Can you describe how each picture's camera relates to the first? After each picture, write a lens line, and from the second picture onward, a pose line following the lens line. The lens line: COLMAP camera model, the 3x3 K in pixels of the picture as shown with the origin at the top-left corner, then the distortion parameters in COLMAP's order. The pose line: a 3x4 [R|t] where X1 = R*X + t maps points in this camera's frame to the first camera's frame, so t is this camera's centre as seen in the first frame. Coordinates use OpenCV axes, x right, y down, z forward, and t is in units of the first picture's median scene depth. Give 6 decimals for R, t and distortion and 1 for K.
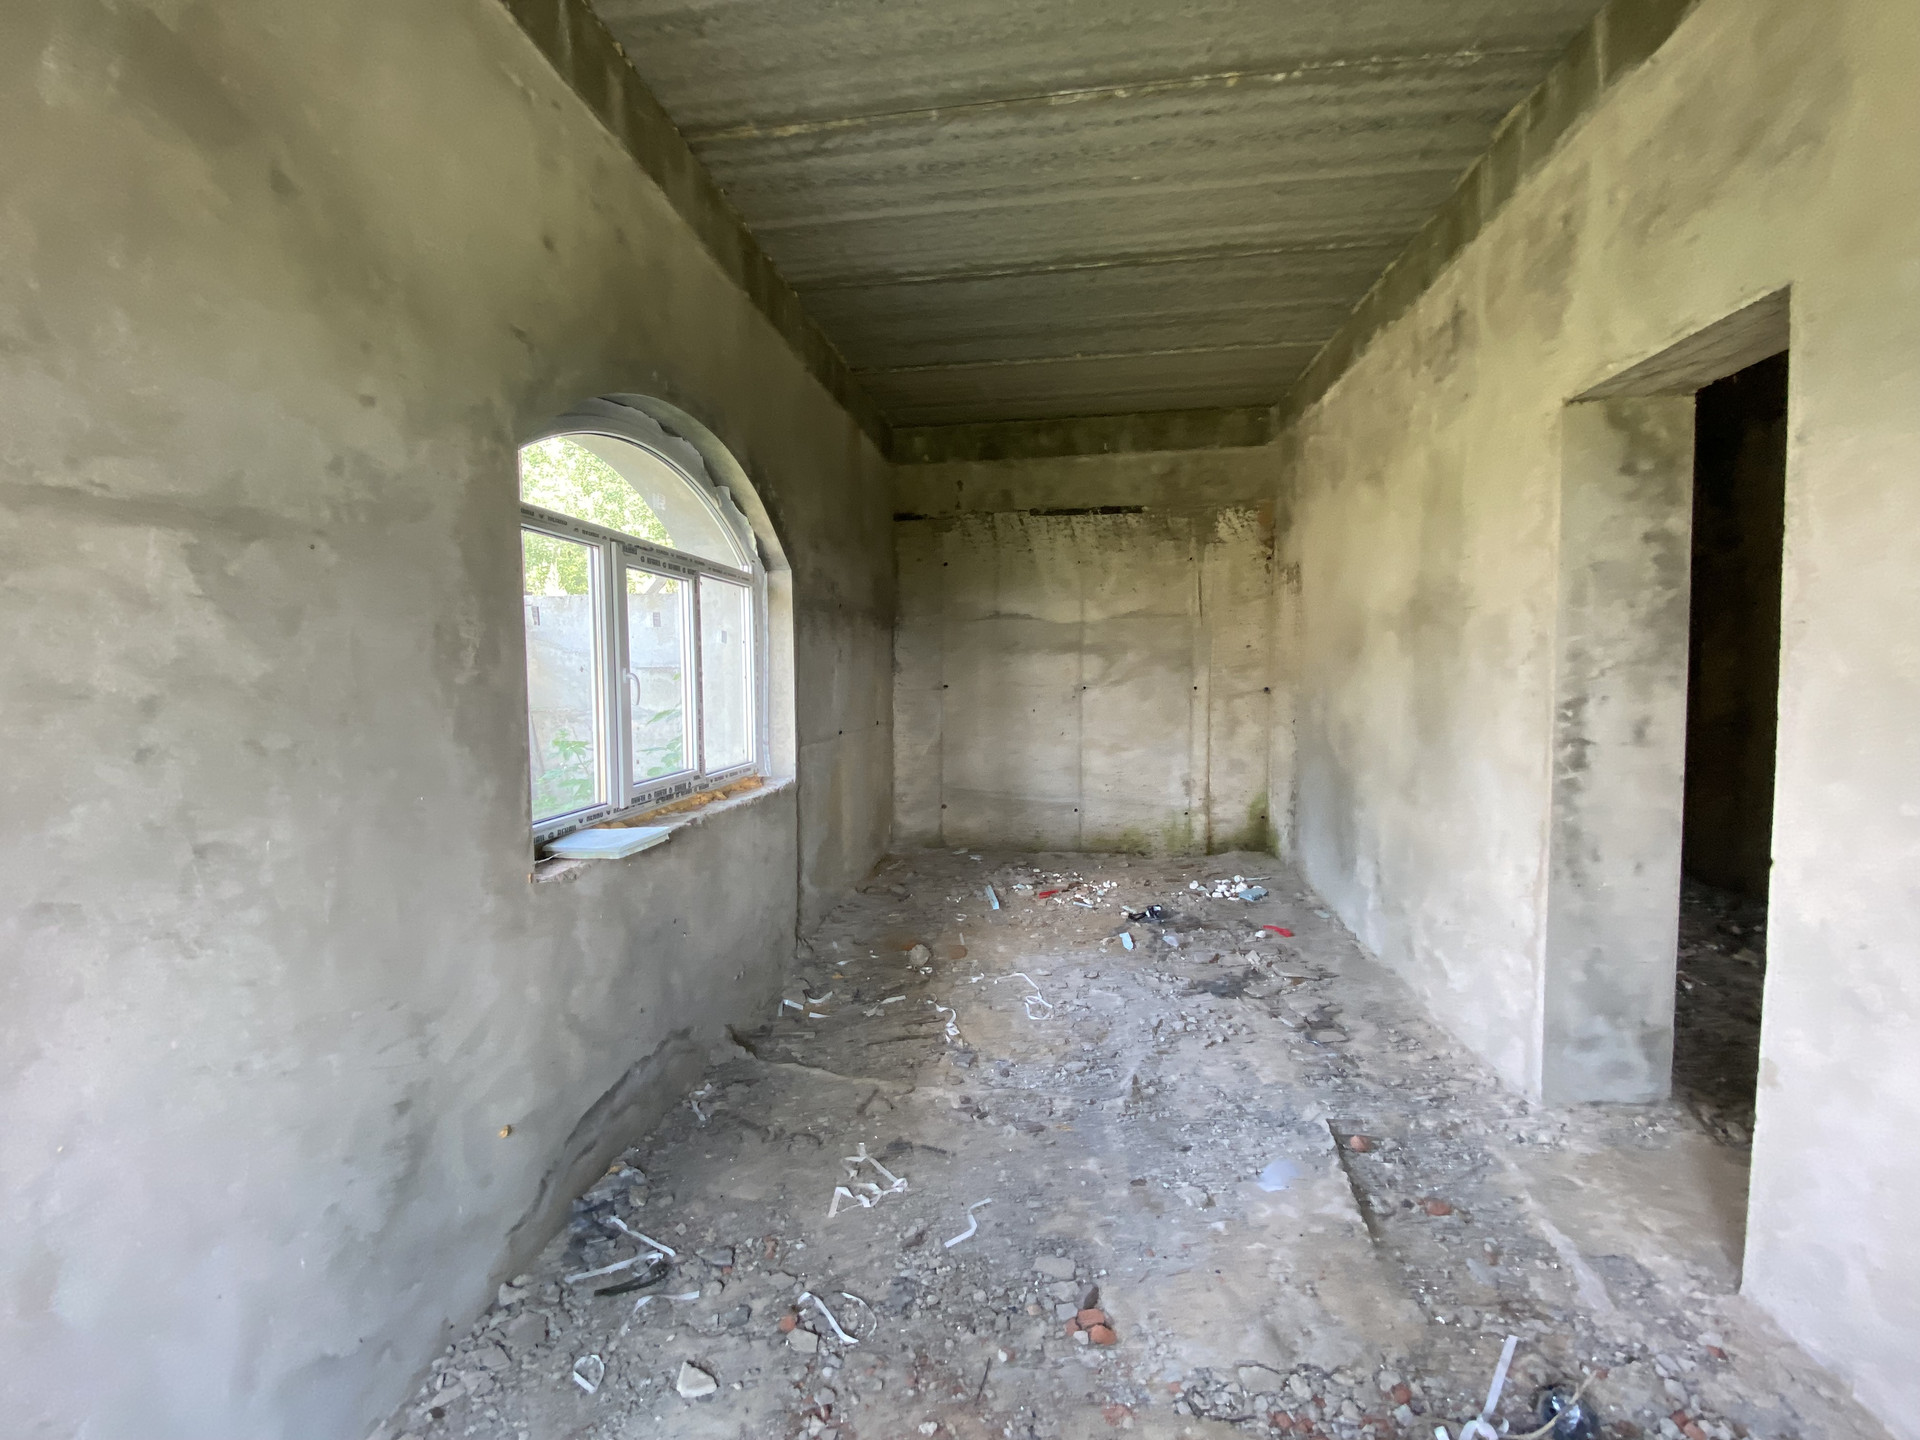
lens RADIAL K [[766.4, 0, 957.5], [0, 766.4, 710.7], [0, 0, 1]] dist [0.009179, -0.016872]
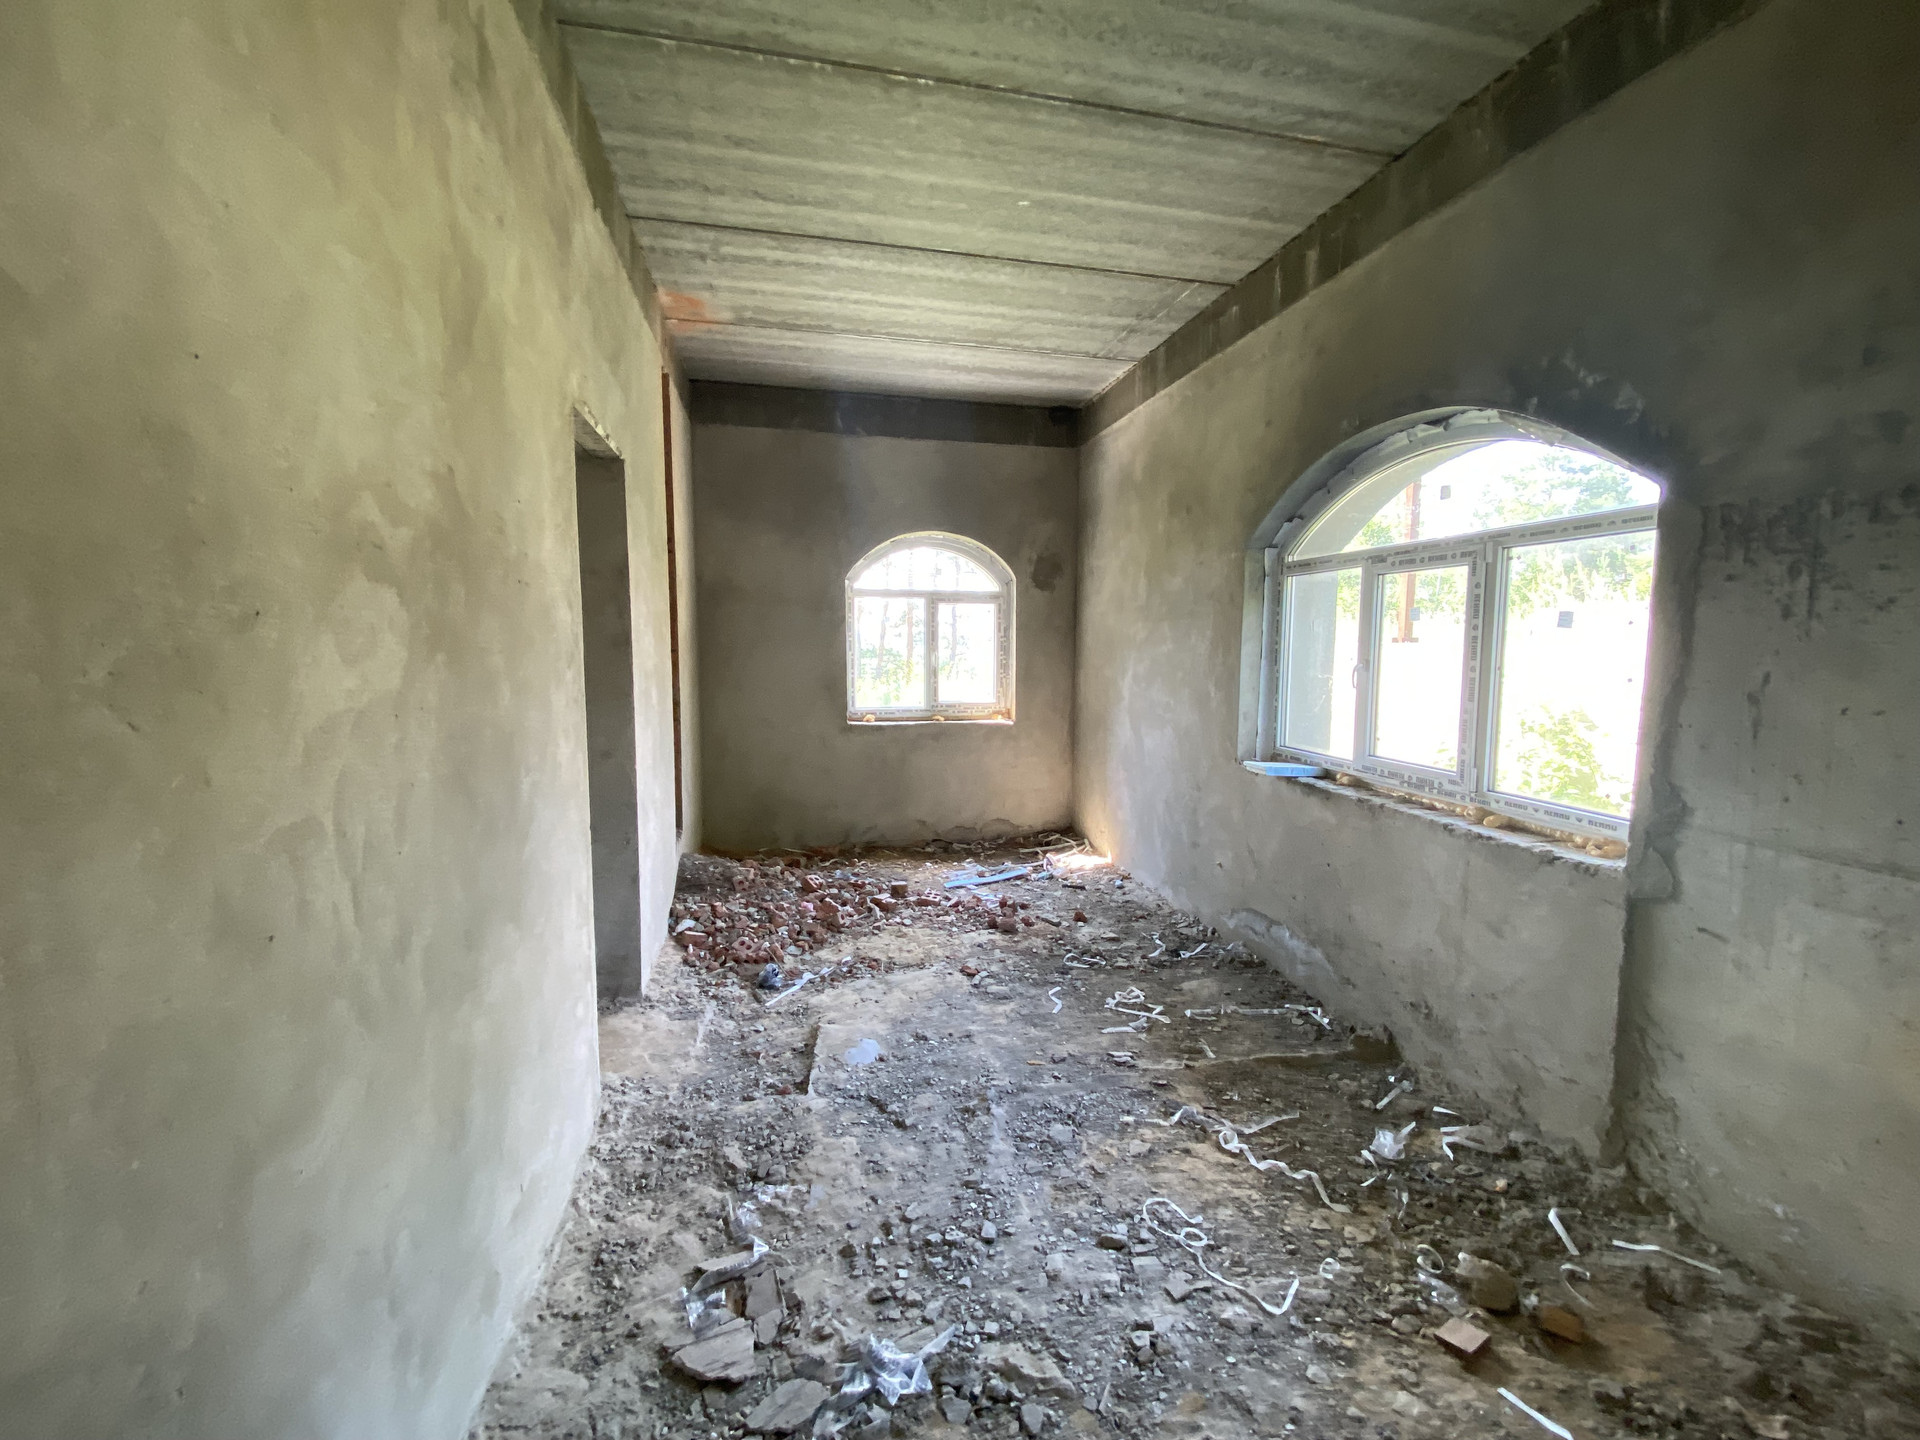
lens RADIAL K [[766.4, 0, 957.5], [0, 766.4, 710.7], [0, 0, 1]] dist [0.009179, -0.016872]
pose [[-0.938367, 0.033667, -0.343997, 0.633423], [-0.014466, 0.990547, 0.136408, -0.136156], [0.345337, 0.132977, -0.929010, 1.984408]]
